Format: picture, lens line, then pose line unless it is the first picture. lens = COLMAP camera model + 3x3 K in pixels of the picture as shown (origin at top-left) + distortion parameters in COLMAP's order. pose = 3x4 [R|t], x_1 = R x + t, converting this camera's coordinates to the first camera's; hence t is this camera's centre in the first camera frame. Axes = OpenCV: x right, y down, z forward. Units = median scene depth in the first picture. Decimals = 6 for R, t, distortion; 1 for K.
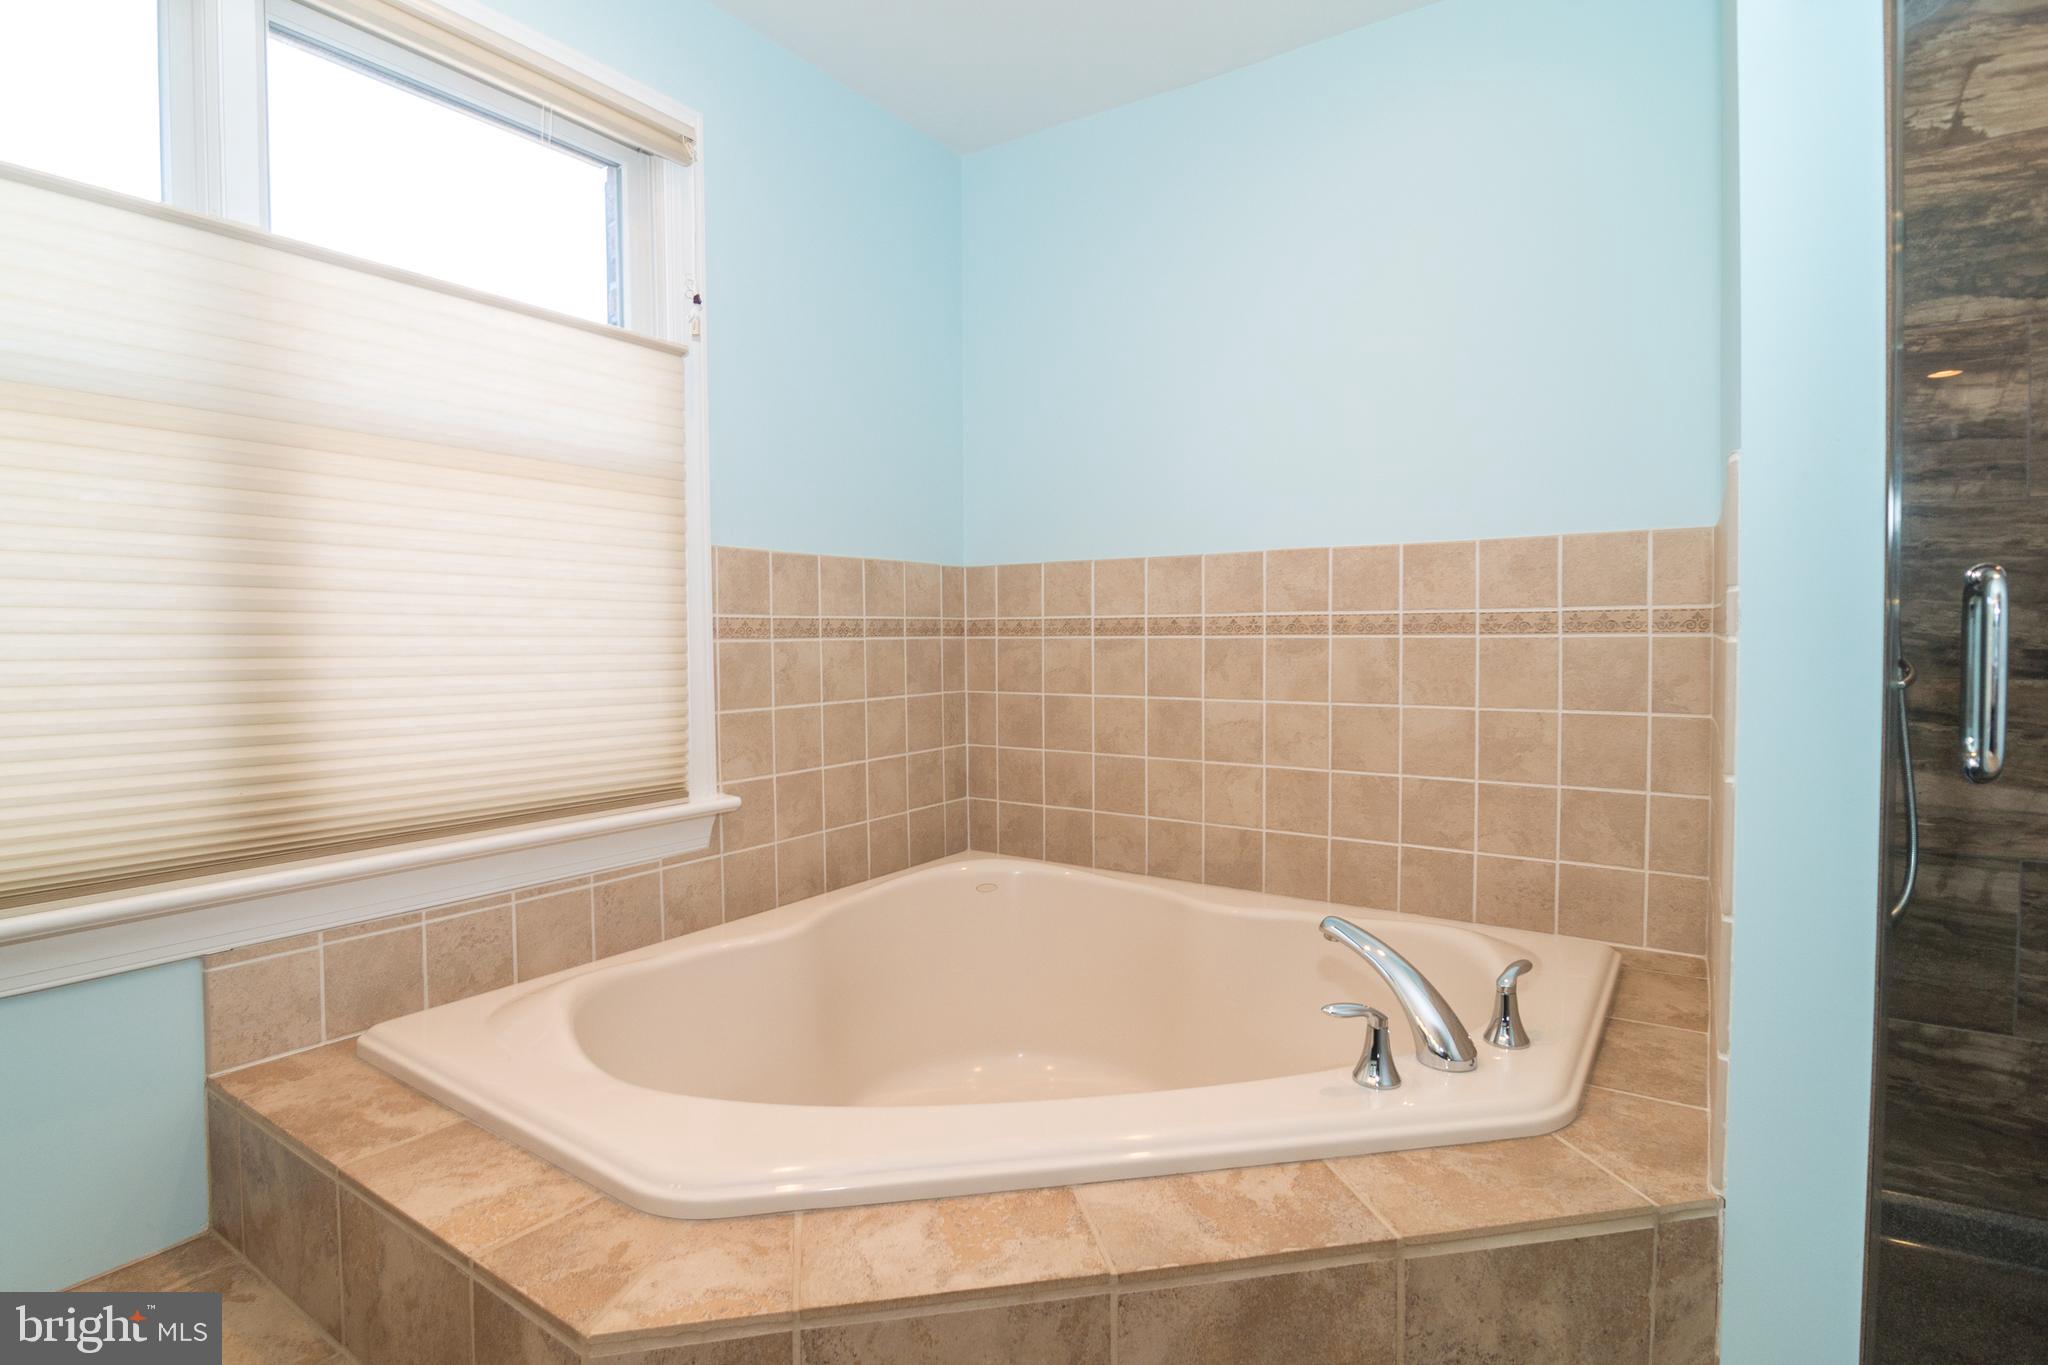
lens RADIAL K [[1009.1, 0, 1007.3], [0, 1009.1, 685.2], [0, 0, 1]] dist [-0.013404, -0.003886]
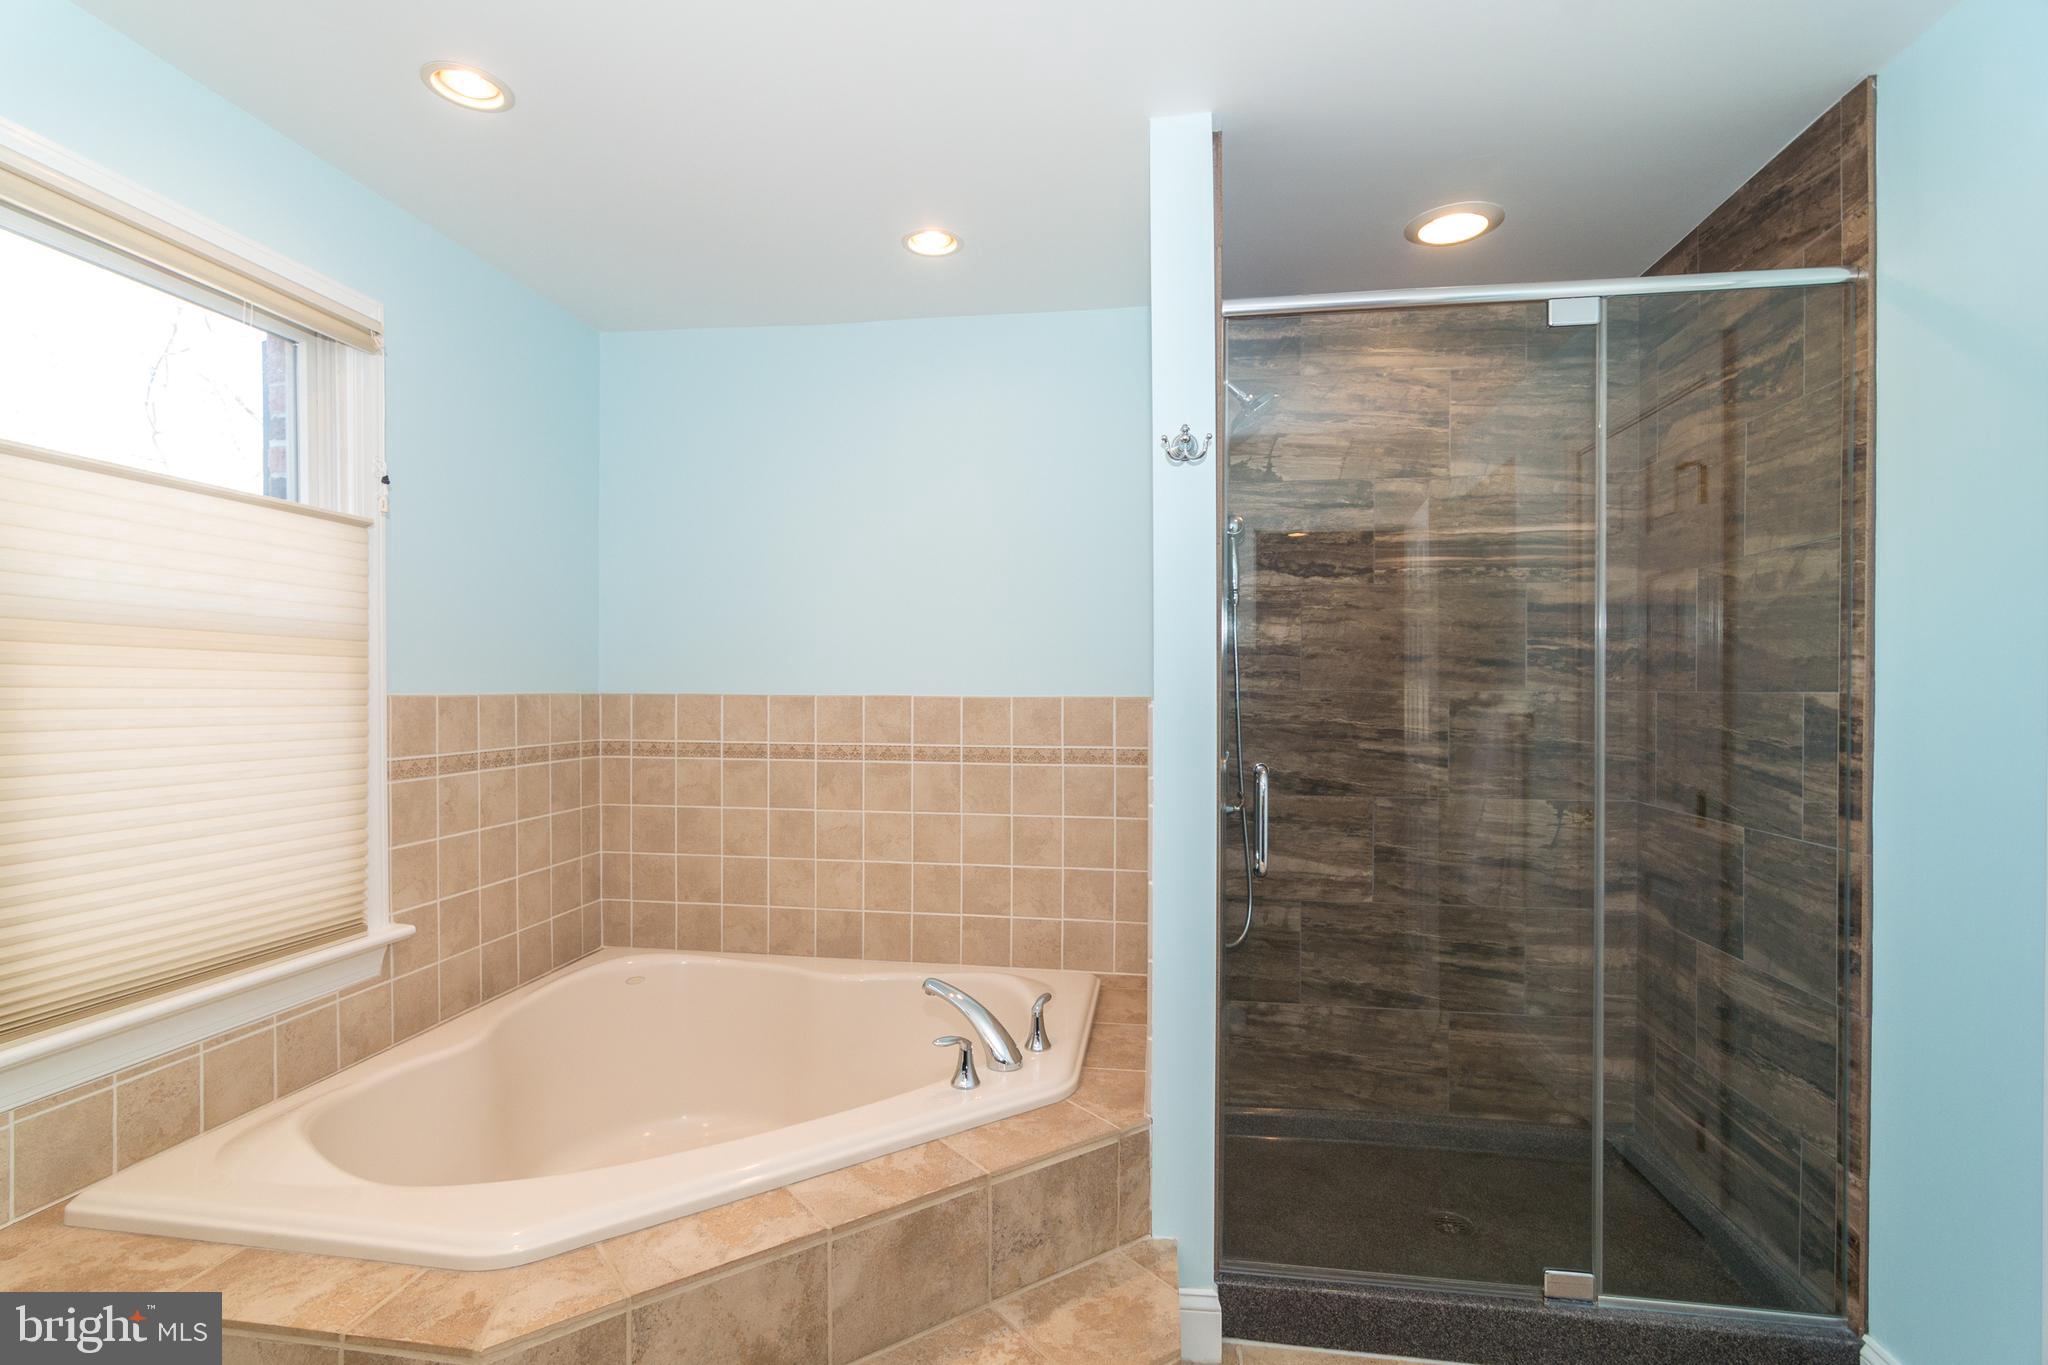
lens RADIAL K [[1010.1, 0, 1018.9], [0, 1010.1, 681.4], [0, 0, 1]] dist [-0.000900, 0.002184]
pose [[0.892045, 0.016796, 0.451635, -0.214361], [0.004268, 0.998952, -0.045580, -0.122978], [-0.451927, 0.042586, 0.891038, -0.356248]]
